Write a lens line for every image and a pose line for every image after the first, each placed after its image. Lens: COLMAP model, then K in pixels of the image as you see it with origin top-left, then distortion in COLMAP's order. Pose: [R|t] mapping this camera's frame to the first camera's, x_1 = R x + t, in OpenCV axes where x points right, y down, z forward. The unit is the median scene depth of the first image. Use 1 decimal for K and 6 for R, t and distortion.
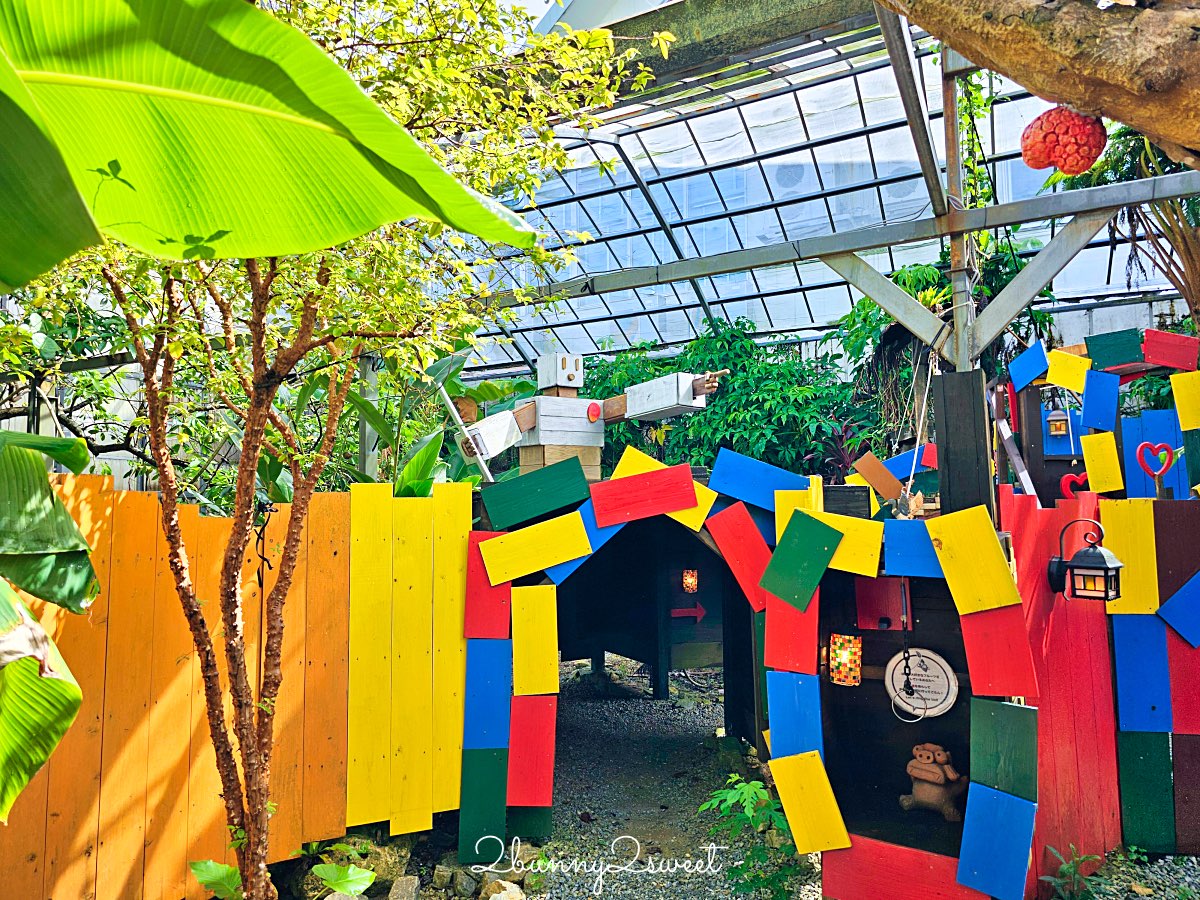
lens RADIAL K [[798.5, 0, 600.0], [0, 798.5, 450.0], [0, 0, 1]] dist [0.050963, -0.033221]
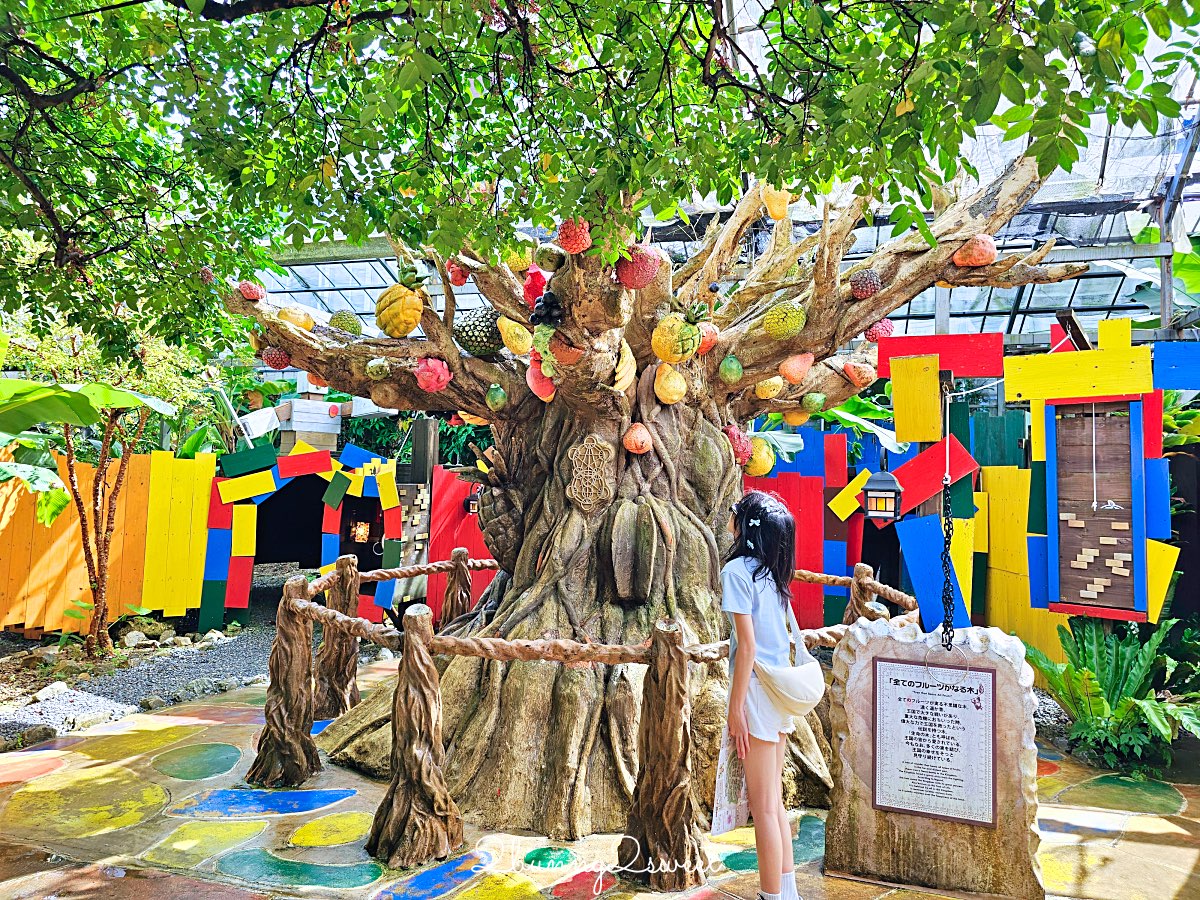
lens RADIAL K [[813.7, 0, 596.3], [0, 813.7, 443.0], [0, 0, 1]] dist [0.040314, -0.037391]
pose [[0.984441, 0.055201, 0.166819, 0.446027], [-0.058356, 0.998197, 0.014065, -0.071598], [-0.165742, -0.023581, 0.985887, -1.225984]]
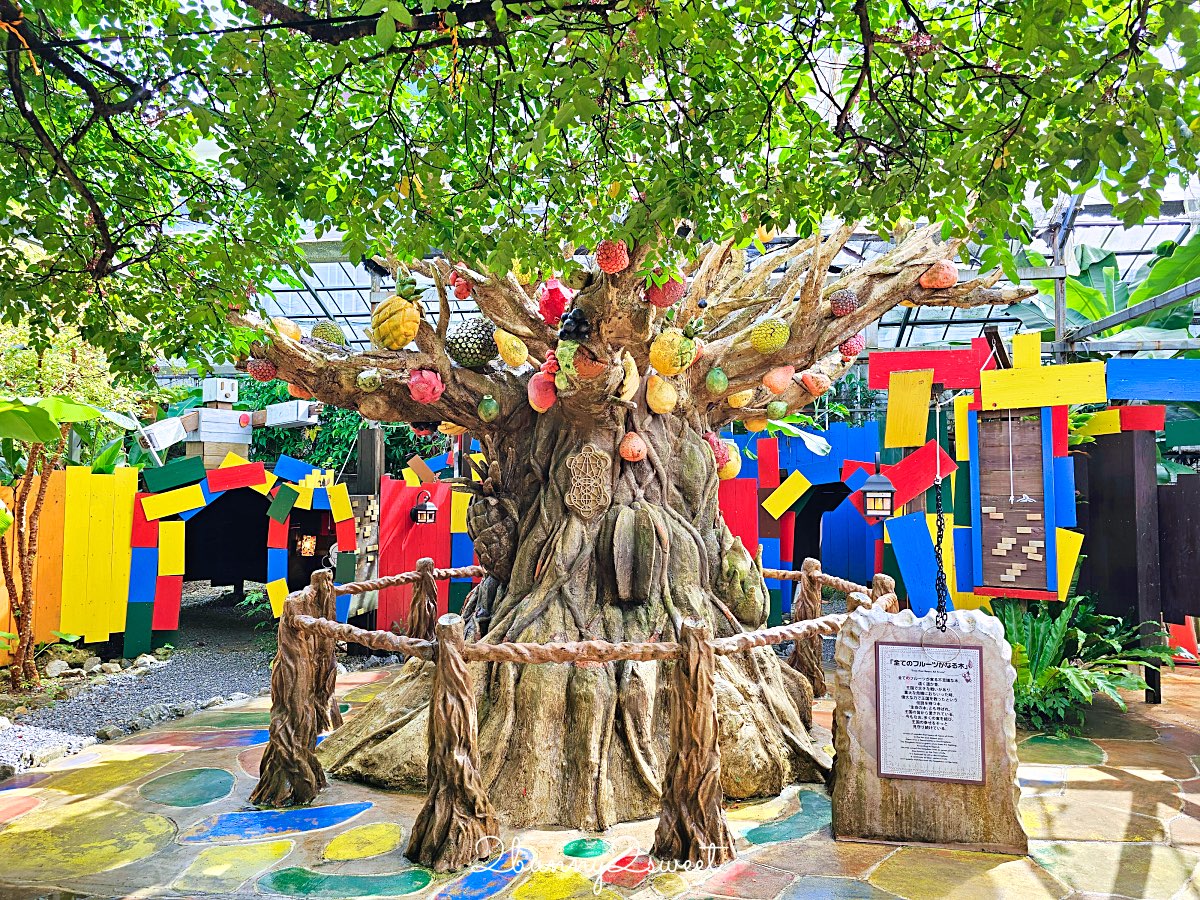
lens RADIAL K [[811.2, 0, 603.3], [0, 811.2, 455.7], [0, 0, 1]] dist [0.044581, -0.042130]
pose [[0.946740, 0.036643, 0.319907, 0.268565], [-0.044316, 0.998877, 0.016737, -0.070338], [-0.318934, -0.030023, 0.947301, -1.226236]]
